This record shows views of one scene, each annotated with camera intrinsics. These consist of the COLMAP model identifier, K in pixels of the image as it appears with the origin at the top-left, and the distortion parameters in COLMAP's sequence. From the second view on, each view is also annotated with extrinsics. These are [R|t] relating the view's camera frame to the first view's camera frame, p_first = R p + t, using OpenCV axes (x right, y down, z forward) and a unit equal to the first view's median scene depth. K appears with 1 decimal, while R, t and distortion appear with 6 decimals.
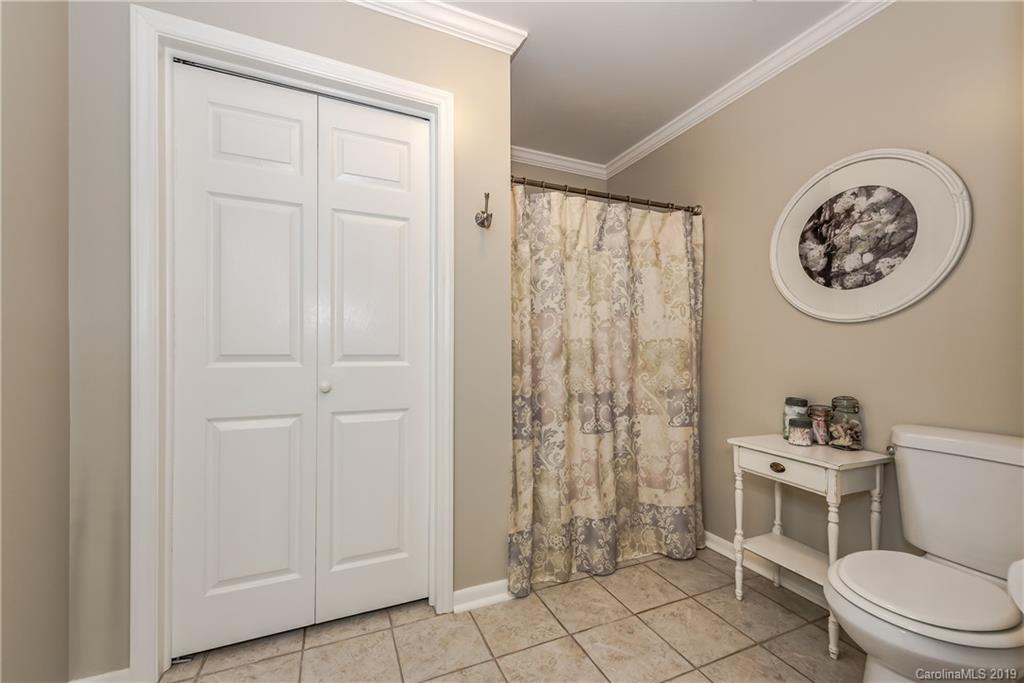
lens RADIAL K [[403.0, 0, 511.4], [0, 403.0, 348.5], [0, 0, 1]] dist [0.003967, 0.000110]
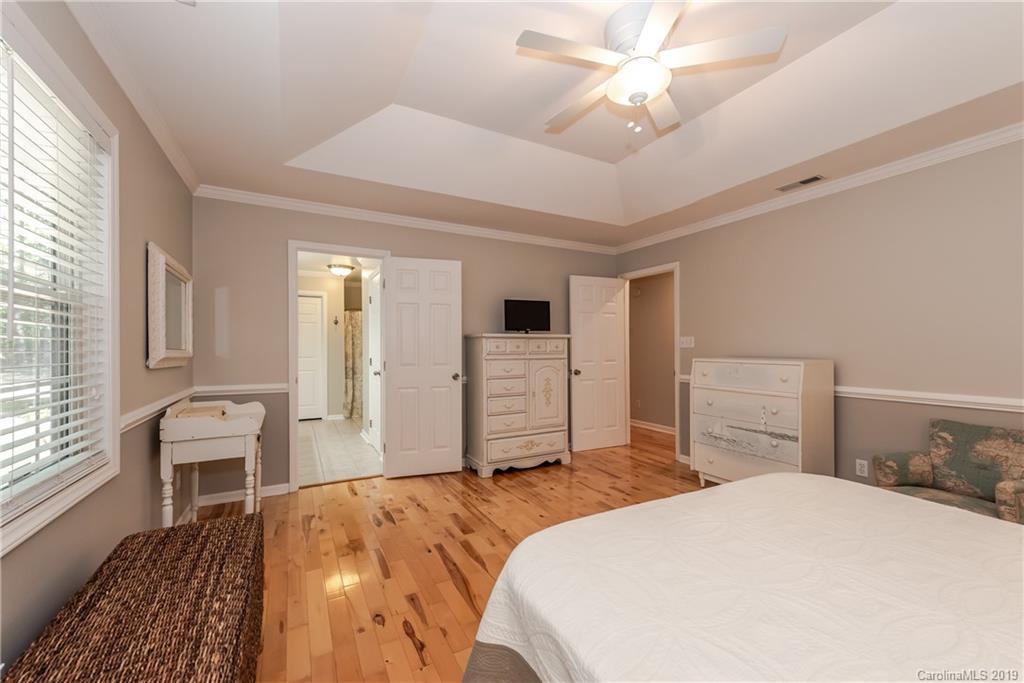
lens RADIAL K [[403.0, 0, 508.9], [0, 403.0, 347.4], [0, 0, 1]] dist [0.003967, 0.000110]
pose [[0.995375, -0.010062, 0.095533, 1.142009], [0.011036, 0.999892, -0.009671, -0.013094], [-0.095425, 0.010680, 0.995379, -2.852179]]
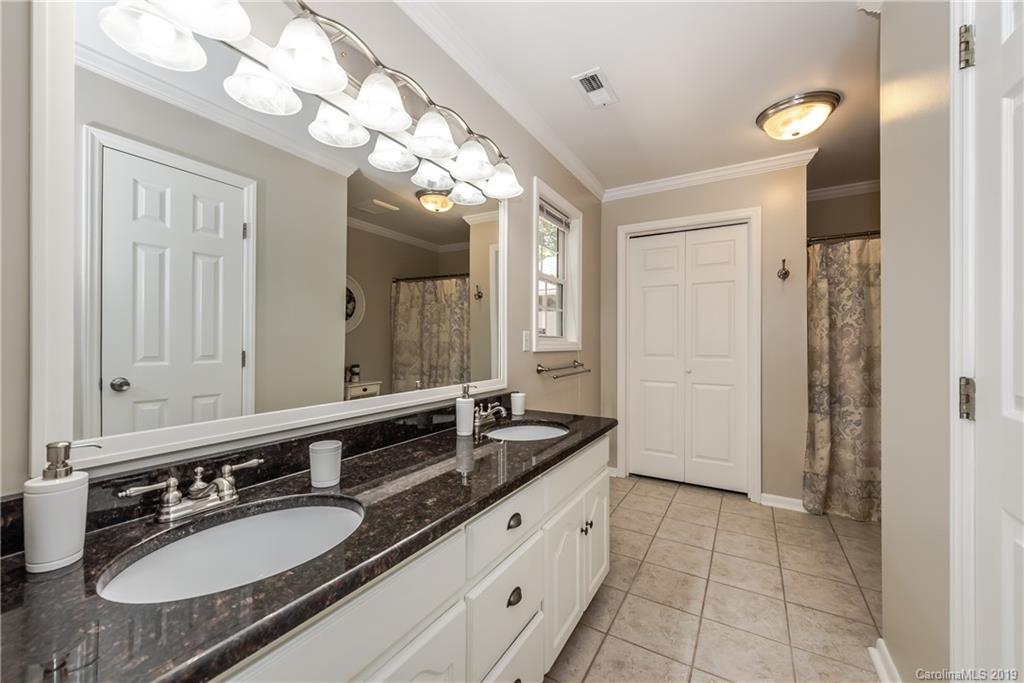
lens RADIAL K [[403.0, 0, 507.5], [0, 403.0, 344.0], [0, 0, 1]] dist [0.003967, 0.000110]
pose [[0.595168, -0.005657, -0.803581, 0.538283], [-0.003780, 0.999944, -0.009839, -0.013449], [0.803592, 0.008894, 0.595114, -0.814648]]
